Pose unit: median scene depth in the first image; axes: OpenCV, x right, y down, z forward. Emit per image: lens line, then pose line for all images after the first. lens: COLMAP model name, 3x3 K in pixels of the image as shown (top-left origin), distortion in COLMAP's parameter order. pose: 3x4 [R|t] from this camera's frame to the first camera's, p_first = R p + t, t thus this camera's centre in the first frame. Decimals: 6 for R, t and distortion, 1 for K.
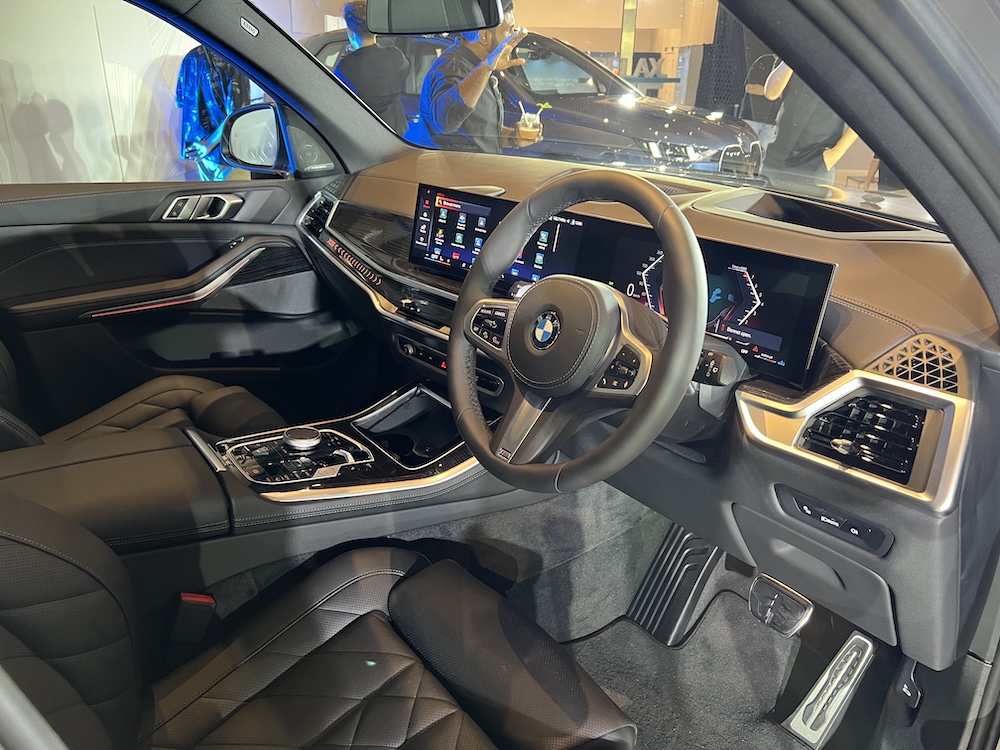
lens RADIAL K [[773.2, 0, 500.0], [0, 773.2, 375.0], [0, 0, 1]] dist [-0.051252, 0.001838]
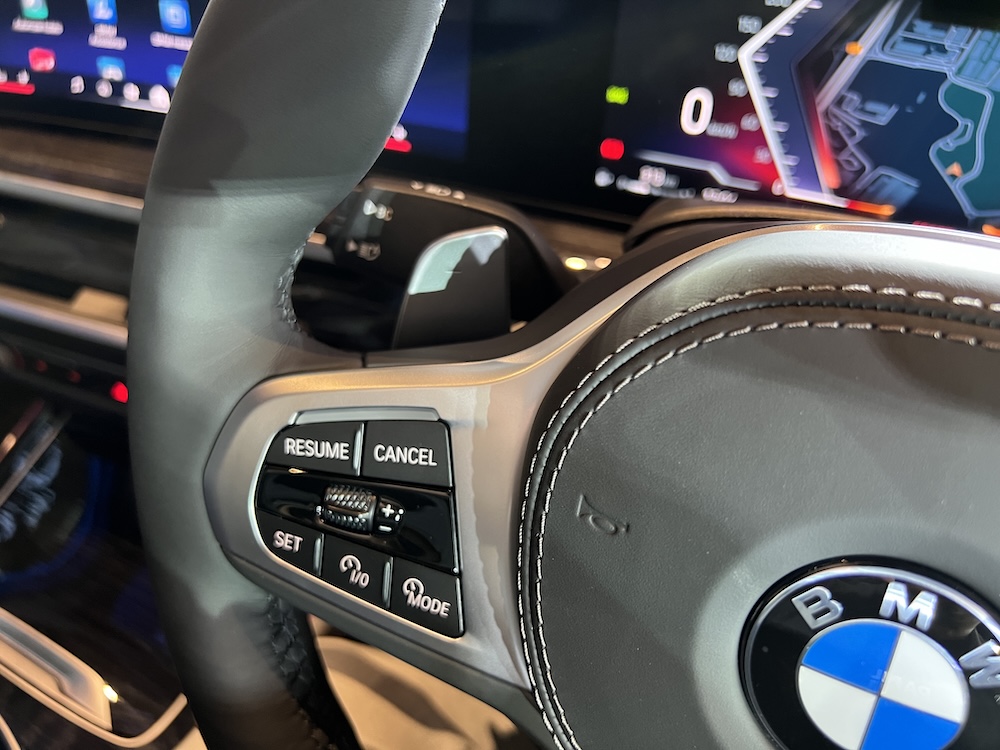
lens RADIAL K [[773.2, 0, 500.0], [0, 773.2, 375.0], [0, 0, 1]] dist [-0.051252, 0.001838]
pose [[0.899908, -0.303438, 0.313194, -0.028095], [0.177363, 0.910800, 0.372809, -0.145177], [-0.398381, -0.279945, 0.873455, 0.749372]]
